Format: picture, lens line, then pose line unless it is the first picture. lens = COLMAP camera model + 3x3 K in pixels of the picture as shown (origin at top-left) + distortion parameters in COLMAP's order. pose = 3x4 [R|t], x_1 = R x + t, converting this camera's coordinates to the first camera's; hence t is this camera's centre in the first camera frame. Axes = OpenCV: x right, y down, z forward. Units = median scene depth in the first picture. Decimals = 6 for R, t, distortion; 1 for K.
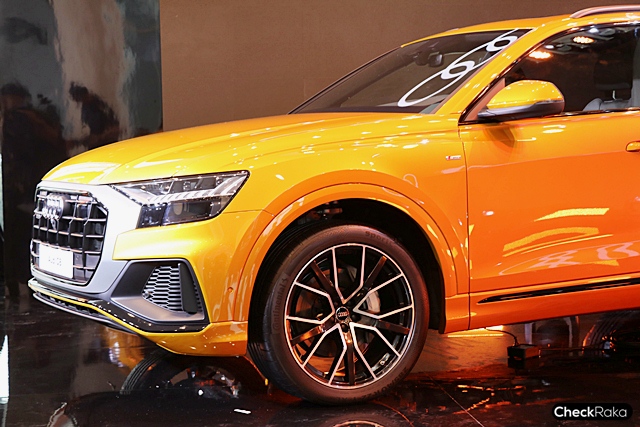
lens RADIAL K [[1568.7, 0, 318.5], [0, 1568.7, 214.3], [0, 0, 1]] dist [0.336971, 0.000000]
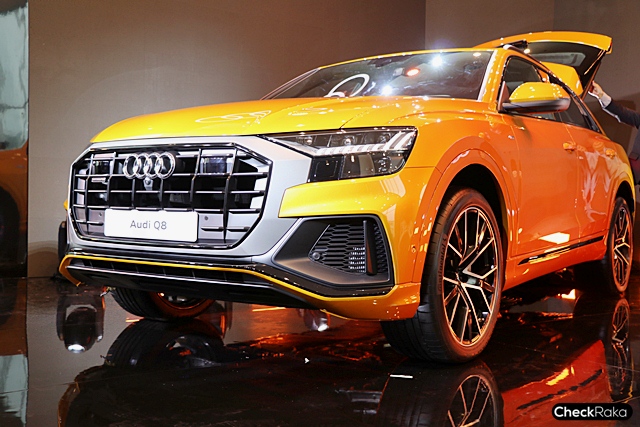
lens RADIAL K [[797.1, 0, 320.1], [0, 797.1, 212.4], [0, 0, 1]] dist [0.008831, 0.000000]
pose [[0.861457, 0.022121, 0.507349, -0.773936], [0.001088, 0.998968, -0.045403, 0.106627], [-0.507830, 0.039665, 0.860544, 1.378590]]
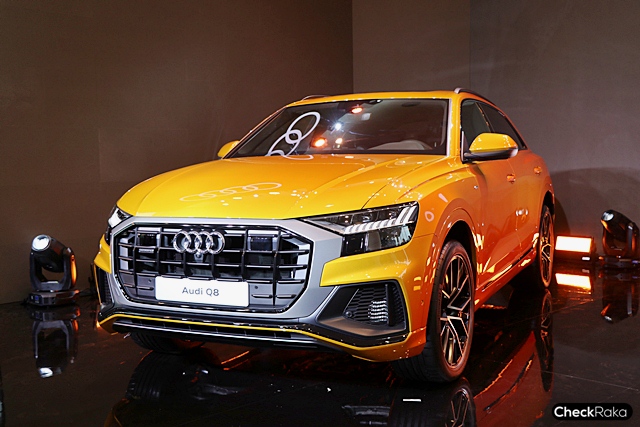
lens RADIAL K [[860.5, 0, 318.9], [0, 860.5, 217.8], [0, 0, 1]] dist [0.047475, 0.000000]
pose [[0.774354, -0.049215, 0.630836, -1.166173], [0.044321, 0.998741, 0.023514, -0.076259], [-0.631199, 0.009751, 0.775560, 1.218265]]
